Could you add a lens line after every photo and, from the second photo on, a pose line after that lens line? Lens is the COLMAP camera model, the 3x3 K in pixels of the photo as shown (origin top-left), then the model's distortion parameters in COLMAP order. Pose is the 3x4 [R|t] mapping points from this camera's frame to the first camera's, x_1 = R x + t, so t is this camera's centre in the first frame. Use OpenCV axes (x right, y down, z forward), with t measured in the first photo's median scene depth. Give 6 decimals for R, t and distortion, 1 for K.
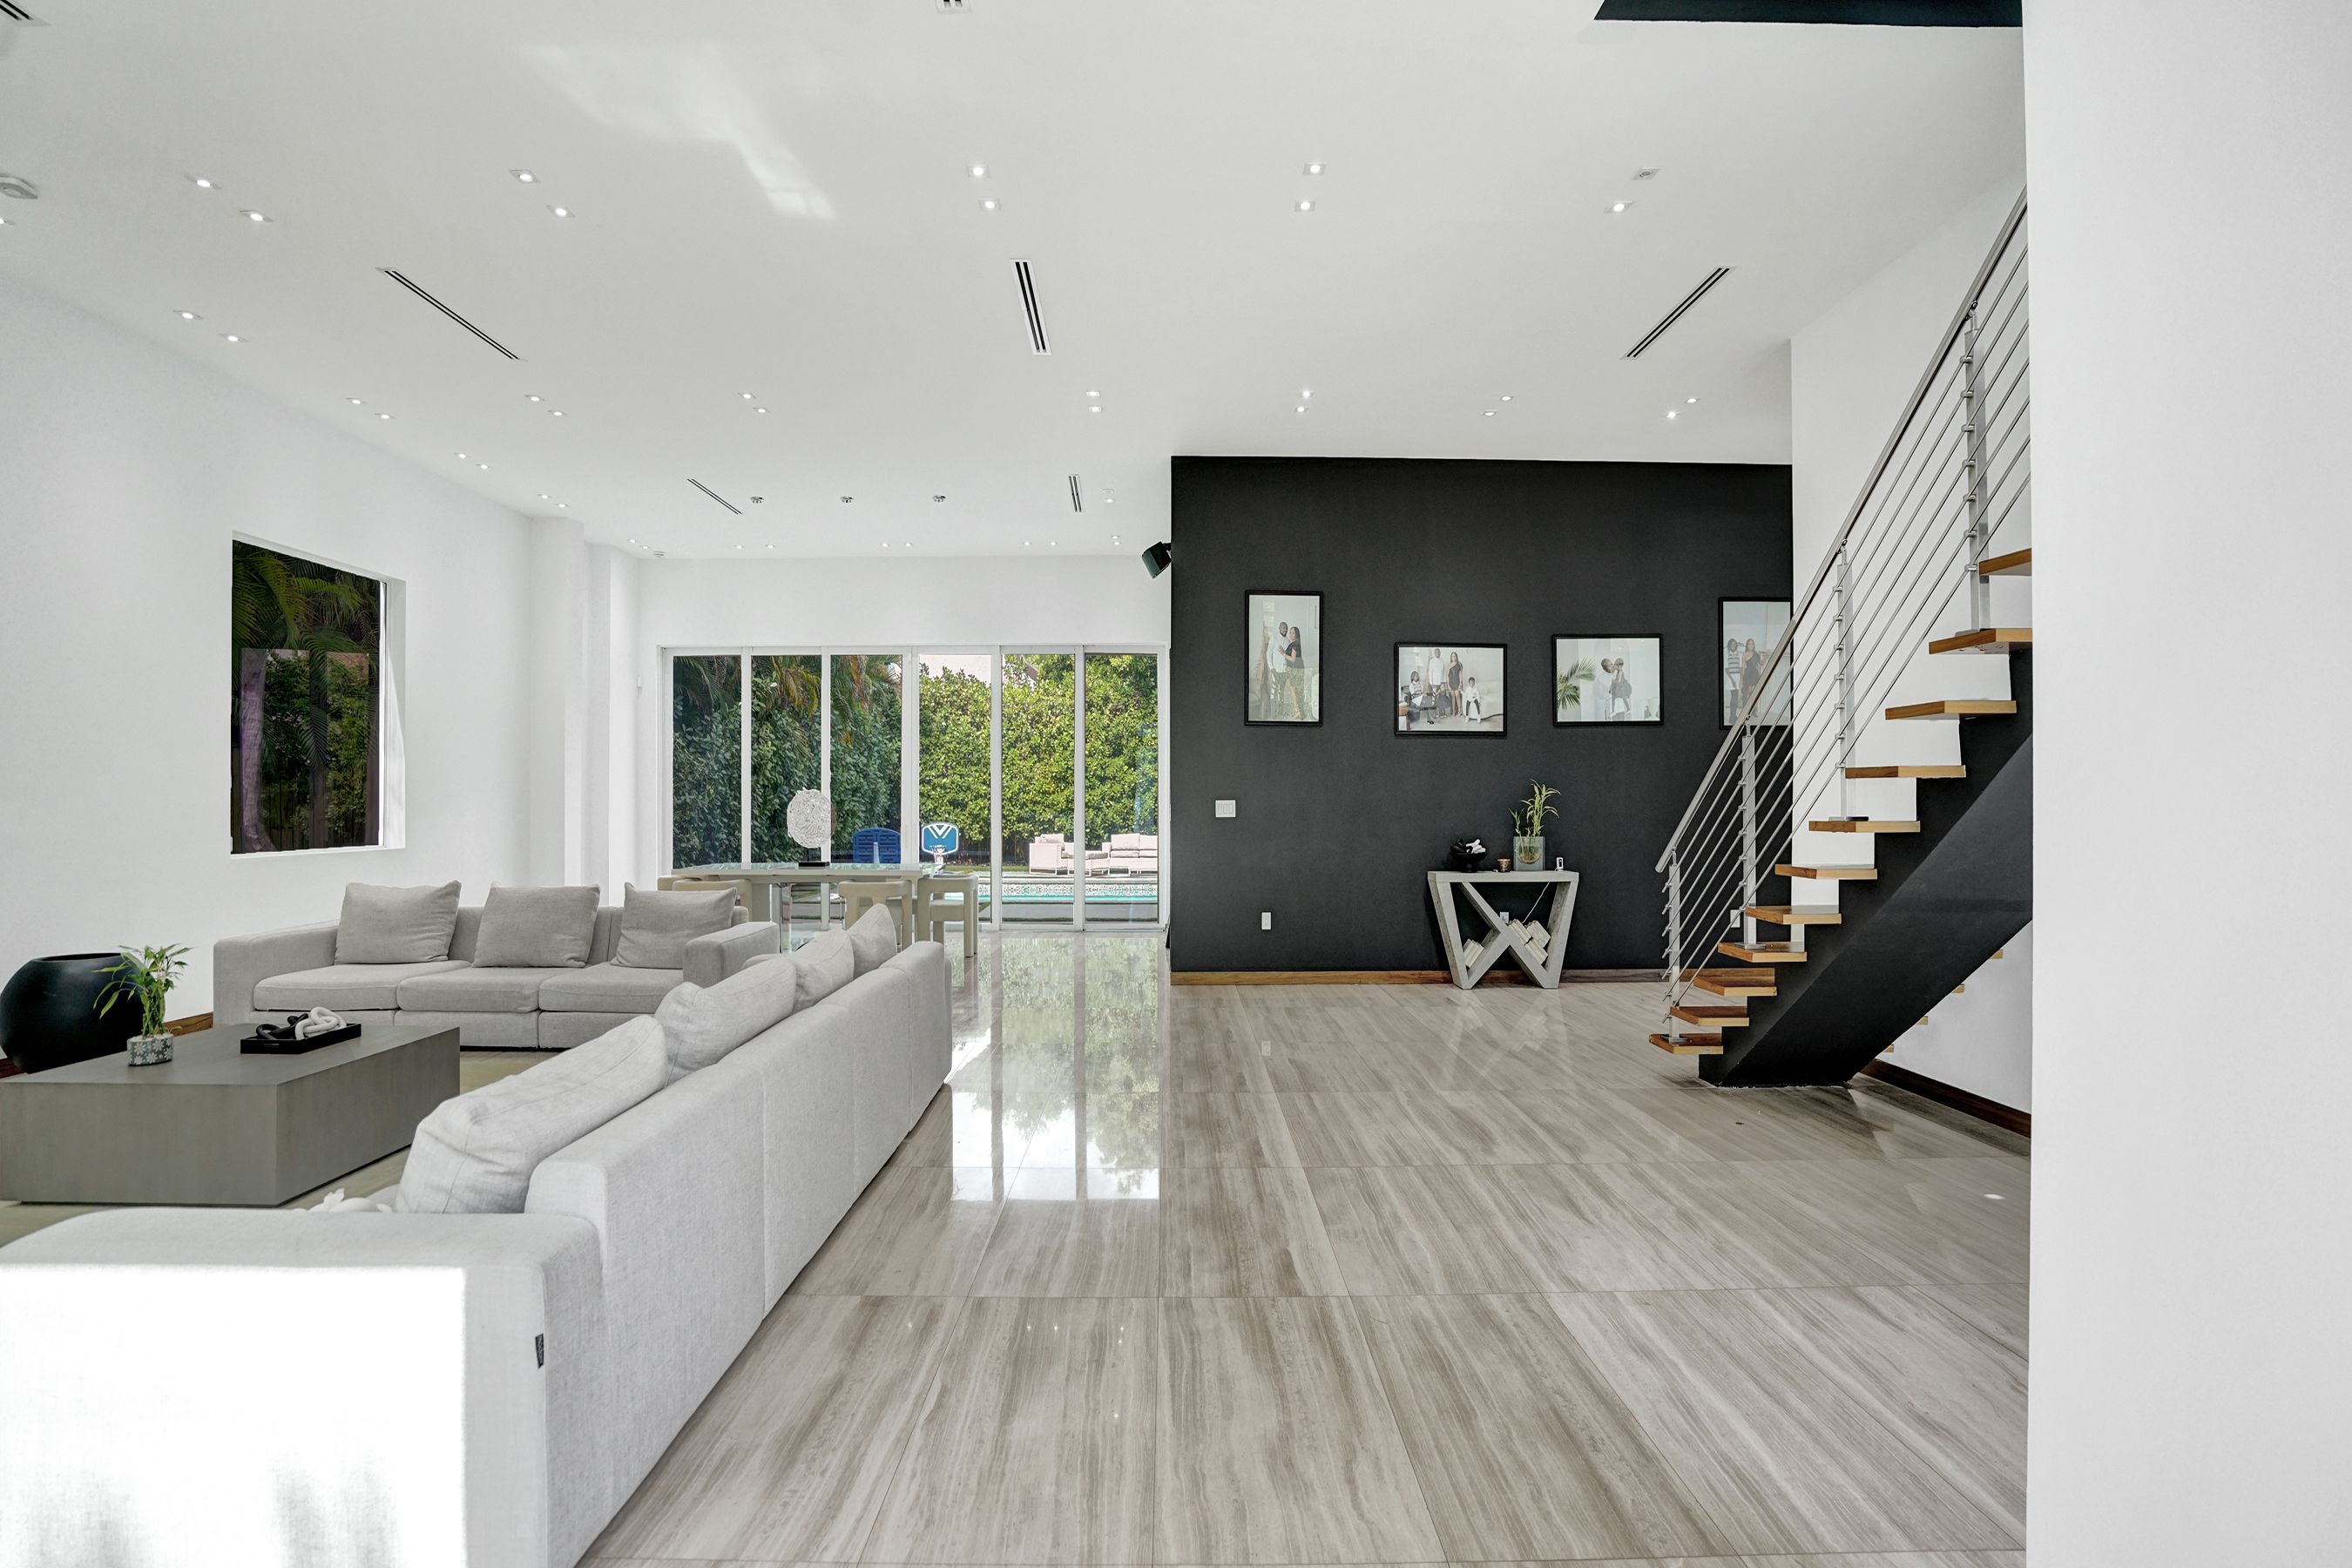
lens RADIAL K [[1093.5, 0, 1158.8], [0, 1093.5, 781.8], [0, 0, 1]] dist [-0.028905, 0.001519]
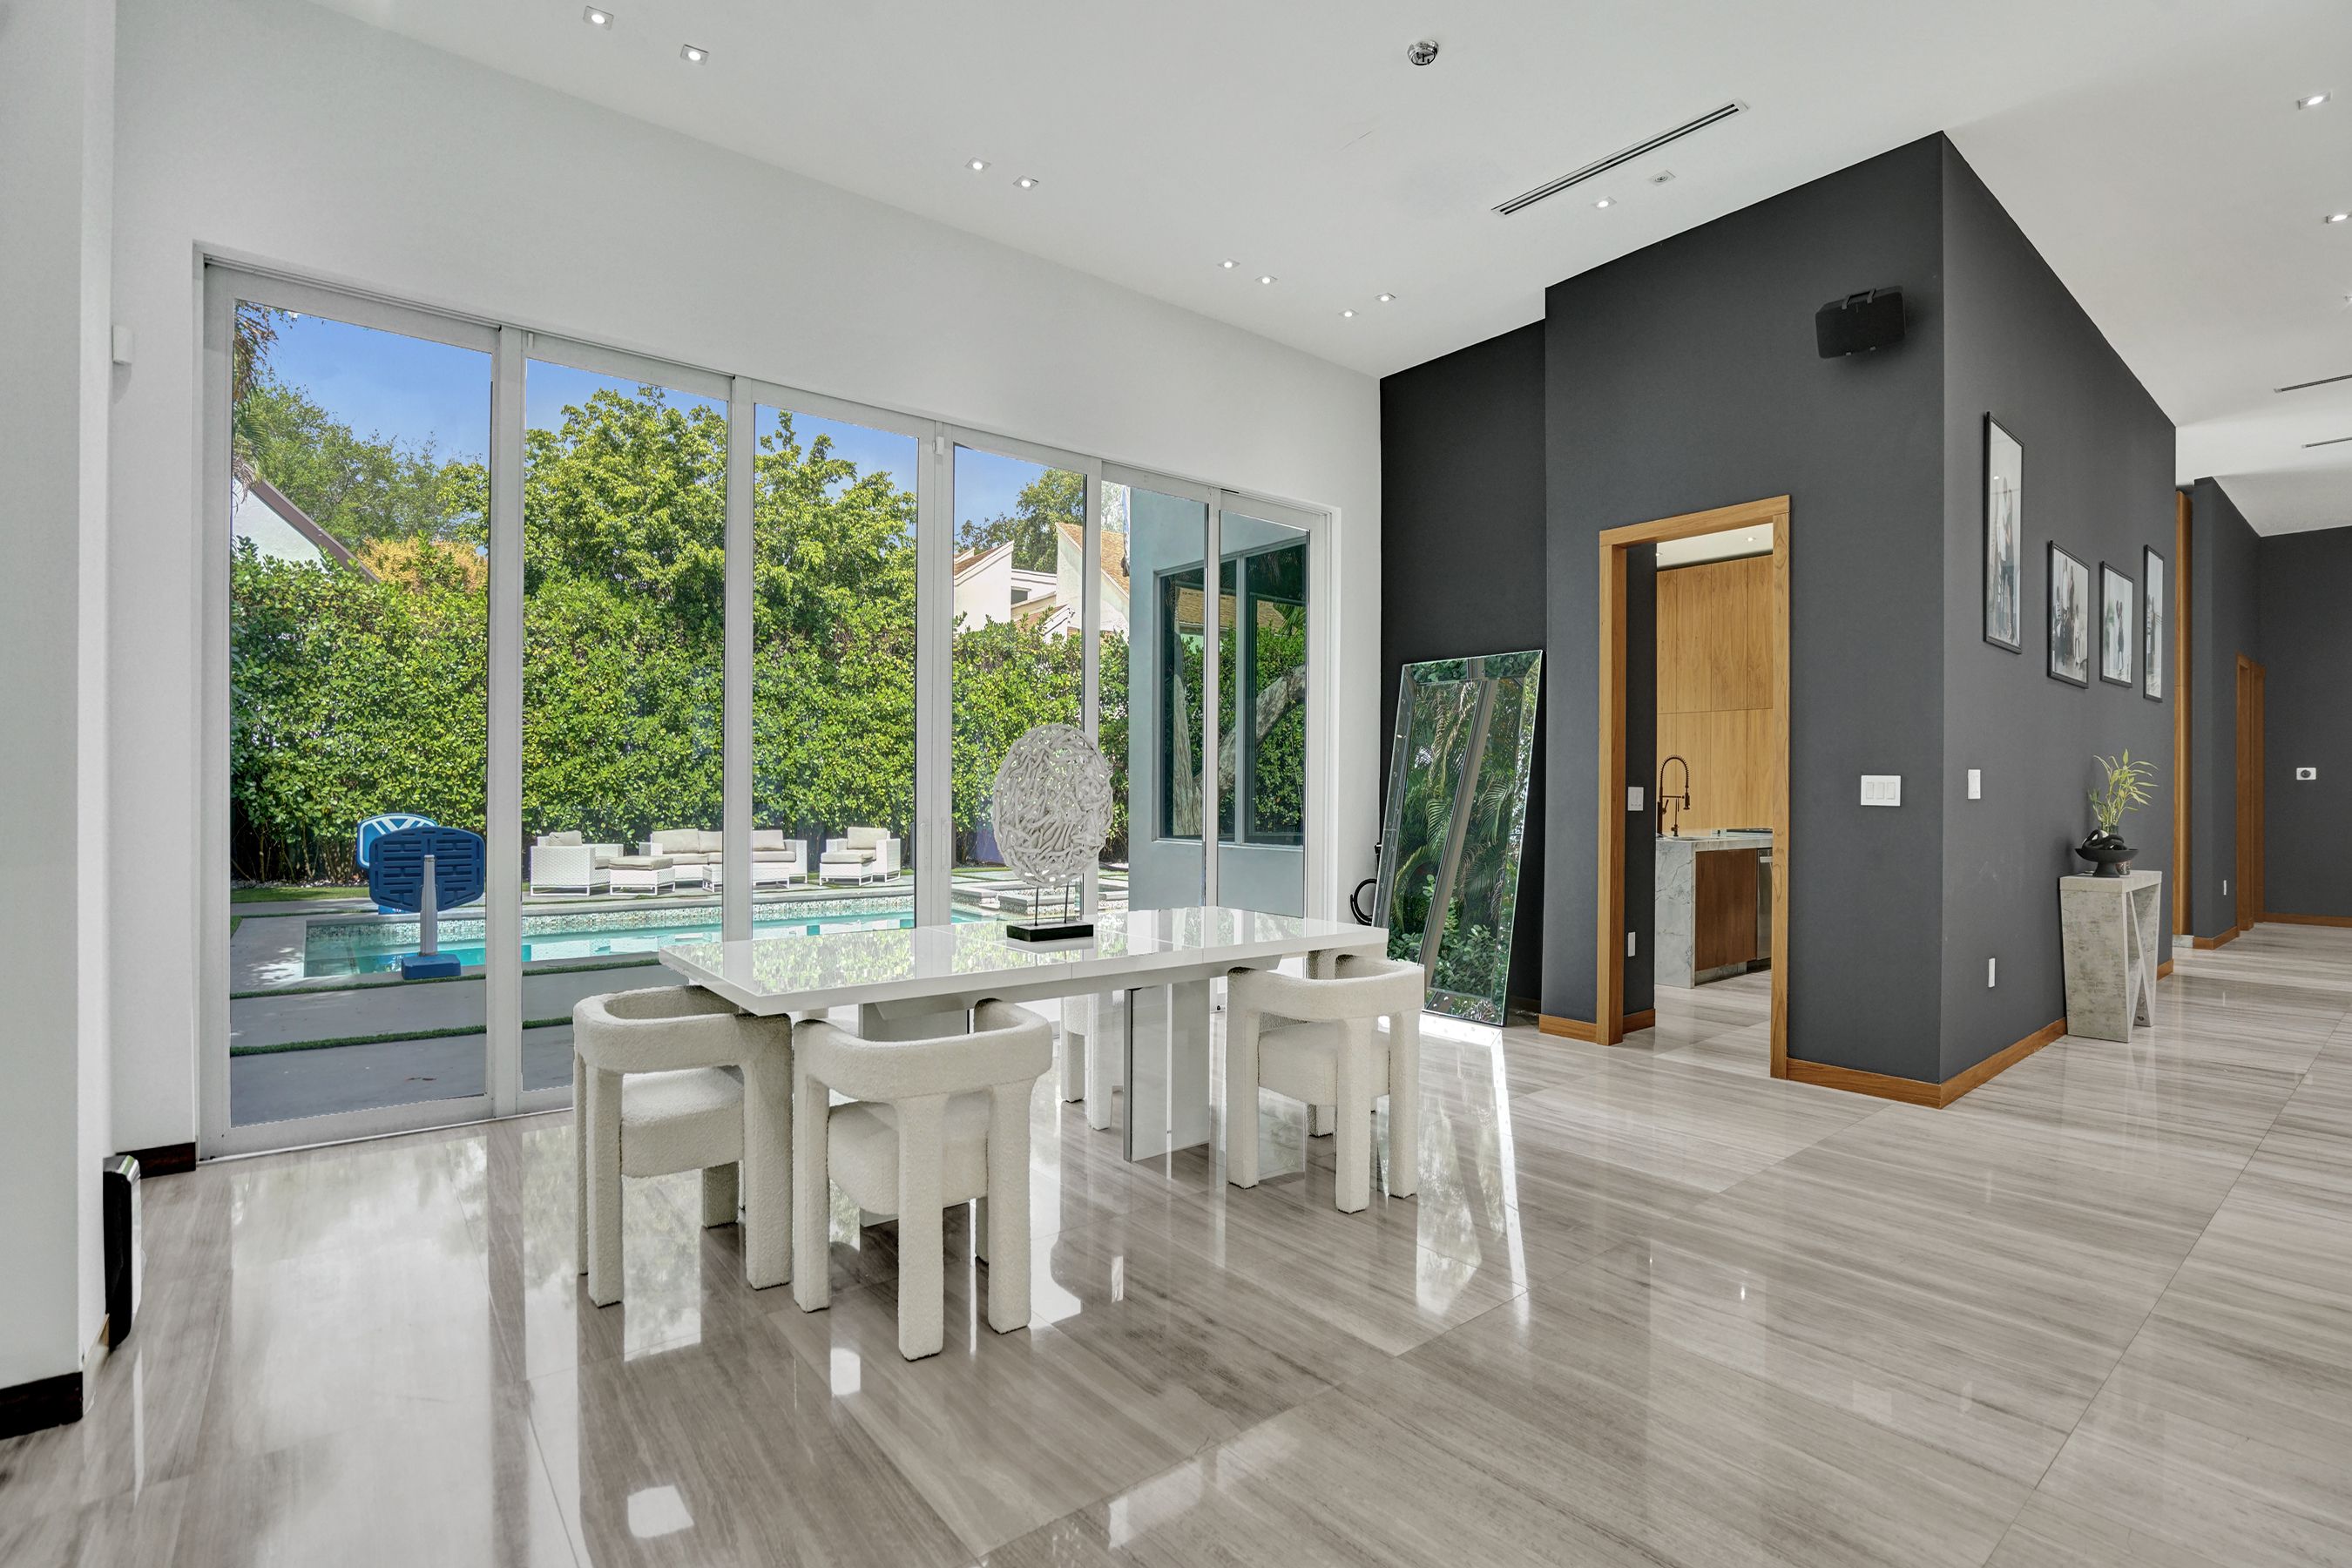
lens RADIAL K [[1093.5, 0, 1164.2], [0, 1093.5, 791.8], [0, 0, 1]] dist [-0.028905, 0.001519]
pose [[0.780647, 0.004476, 0.624956, -0.617943], [-0.017237, 0.999748, 0.014370, 0.027751], [-0.624735, -0.021990, 0.780527, 0.828495]]
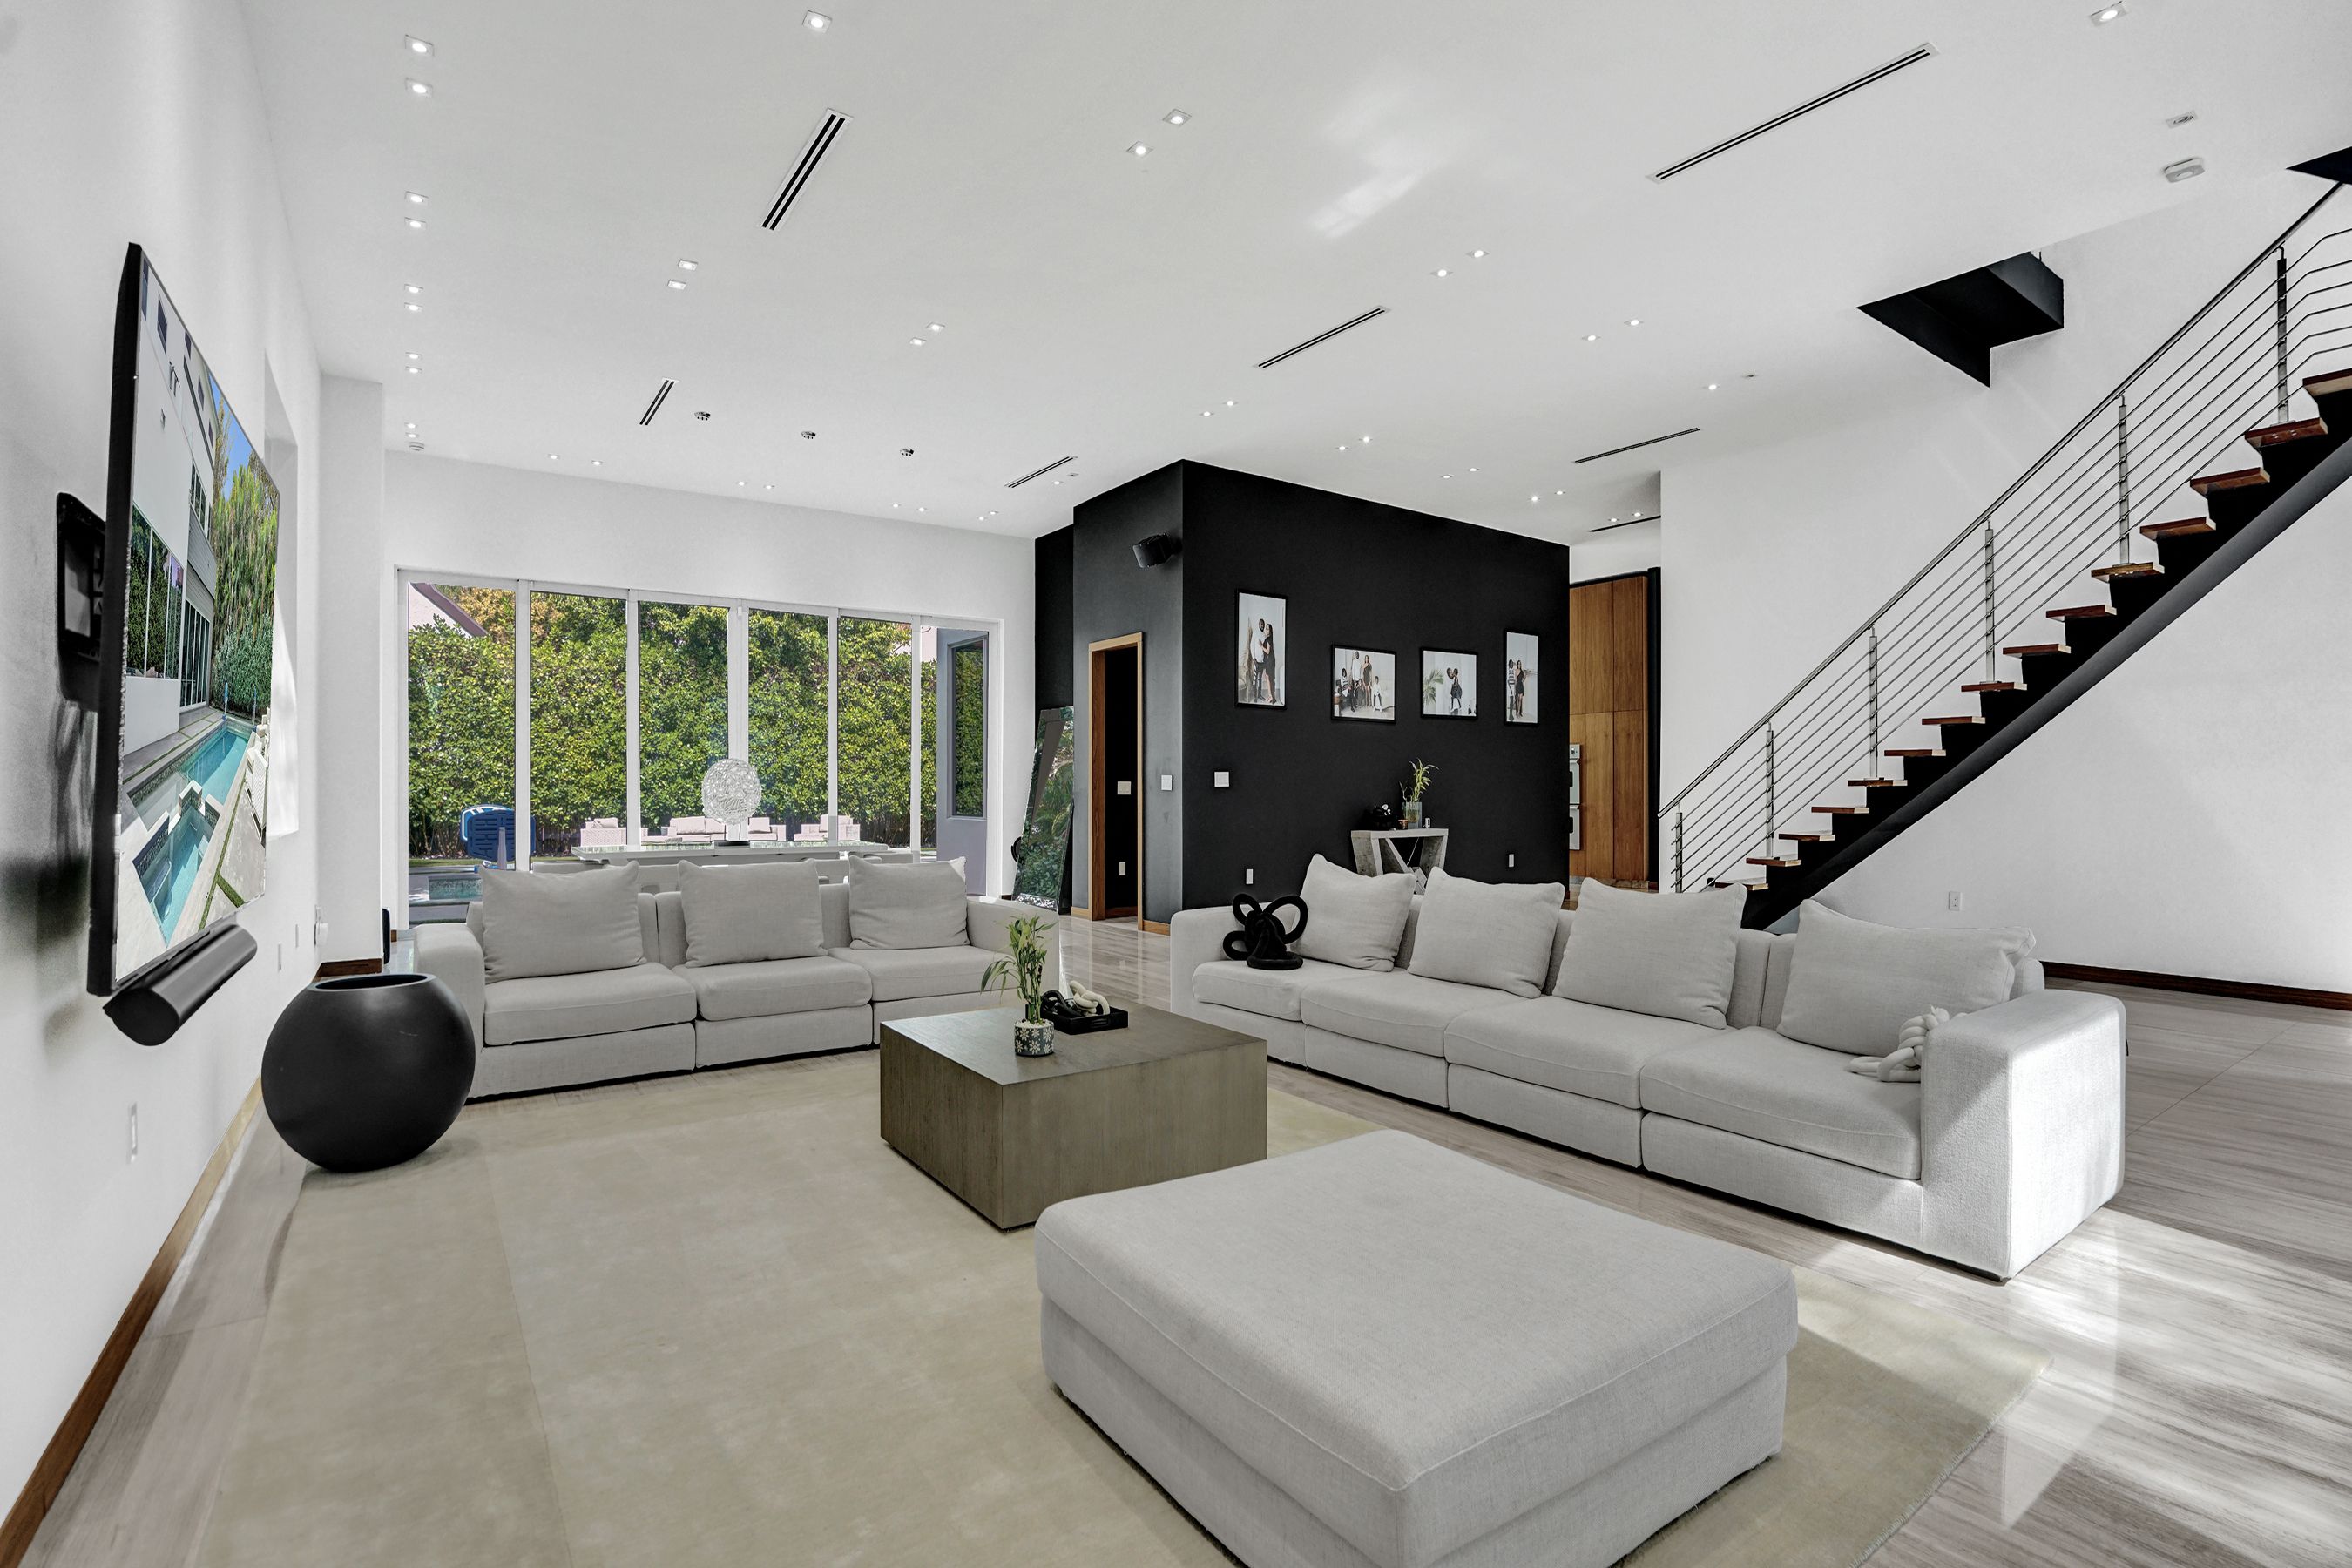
lens RADIAL K [[1093.5, 0, 1160.3], [0, 1093.5, 789.9], [0, 0, 1]] dist [-0.028905, 0.001519]
pose [[0.823398, -0.000890, 0.567464, -0.633000], [-0.010626, 0.999799, 0.016986, 0.016686], [-0.567365, -0.020016, 0.823223, 0.102557]]
